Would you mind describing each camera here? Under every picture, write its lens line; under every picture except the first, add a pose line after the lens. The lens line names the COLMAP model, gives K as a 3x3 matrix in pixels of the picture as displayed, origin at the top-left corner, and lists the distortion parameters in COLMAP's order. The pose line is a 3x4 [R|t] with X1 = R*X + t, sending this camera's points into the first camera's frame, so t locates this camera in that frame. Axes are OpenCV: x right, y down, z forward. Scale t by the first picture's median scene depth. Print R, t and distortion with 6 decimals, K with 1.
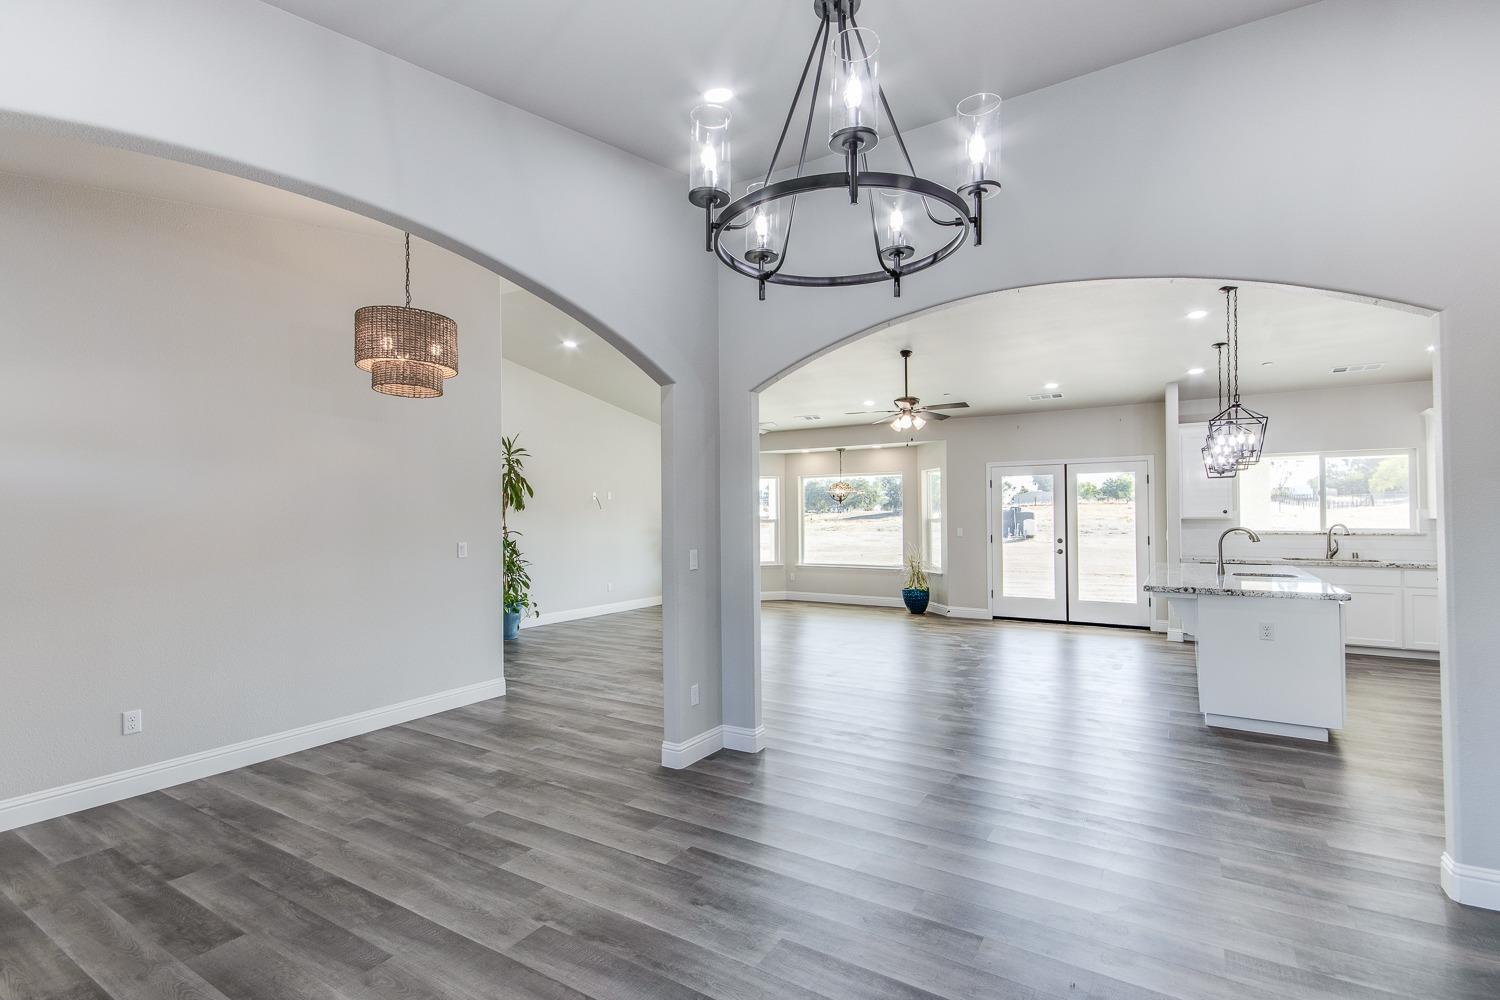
lens RADIAL K [[712.9, 0, 750.0], [0, 712.9, 500.0], [0, 0, 1]] dist [0.000081, 0.000311]
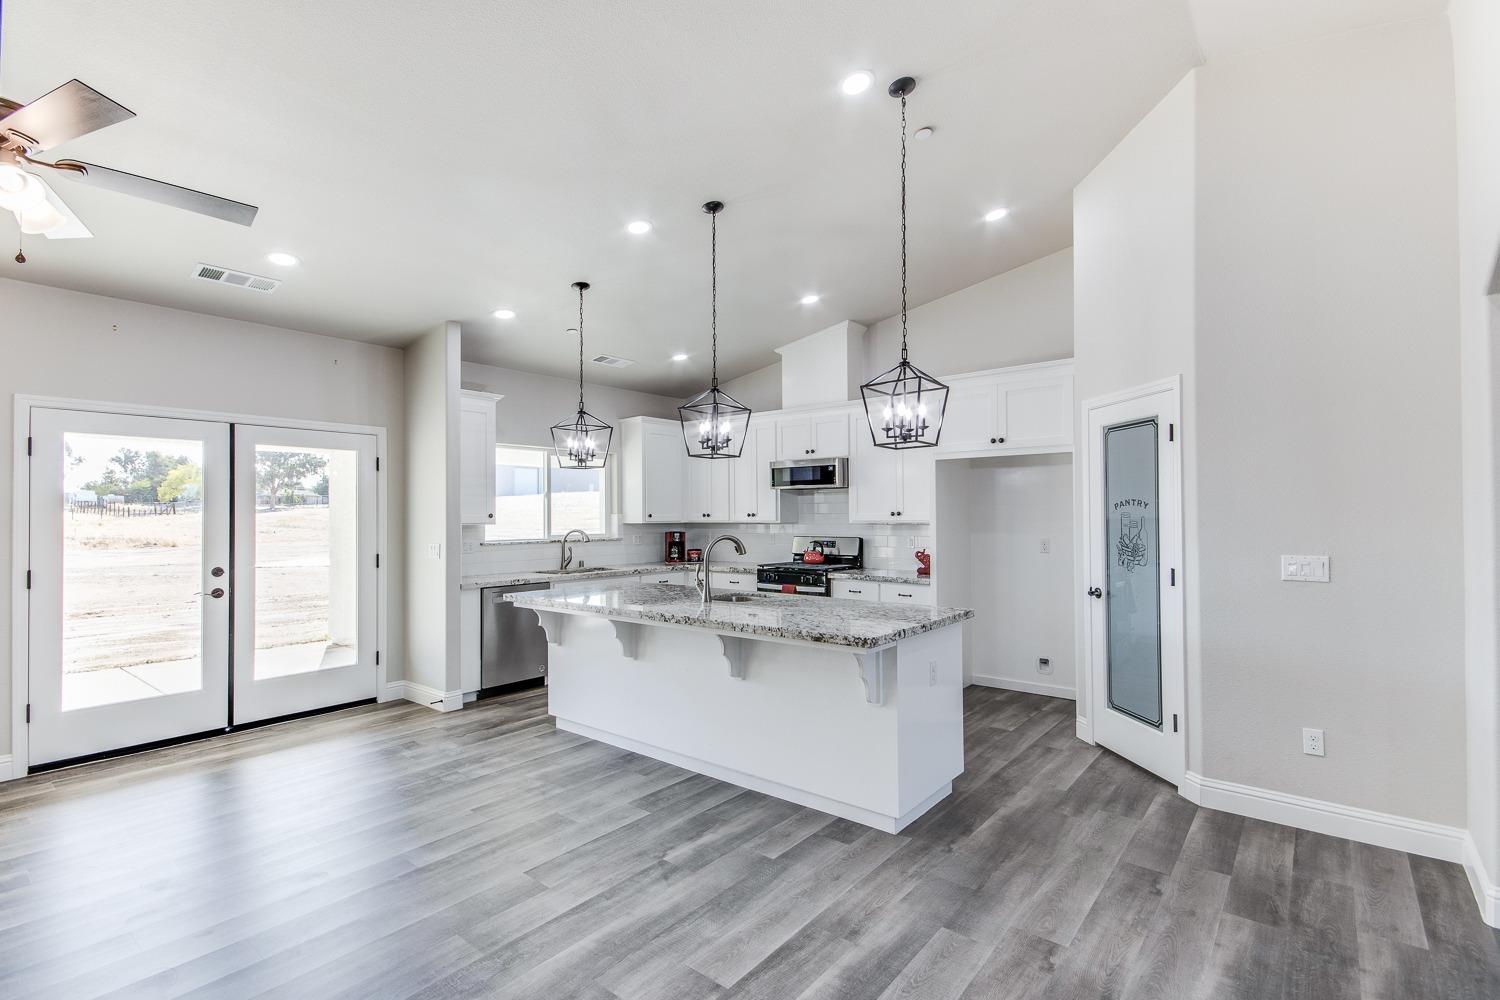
lens RADIAL K [[692.3, 0, 750.0], [0, 692.3, 500.0], [0, 0, 1]] dist [0.018579, -0.000003]
pose [[0.131127, 0.027841, 0.990975, -0.012865], [-0.015178, 0.999545, -0.026073, 0.013528], [-0.991249, -0.011622, 0.131490, 0.576505]]
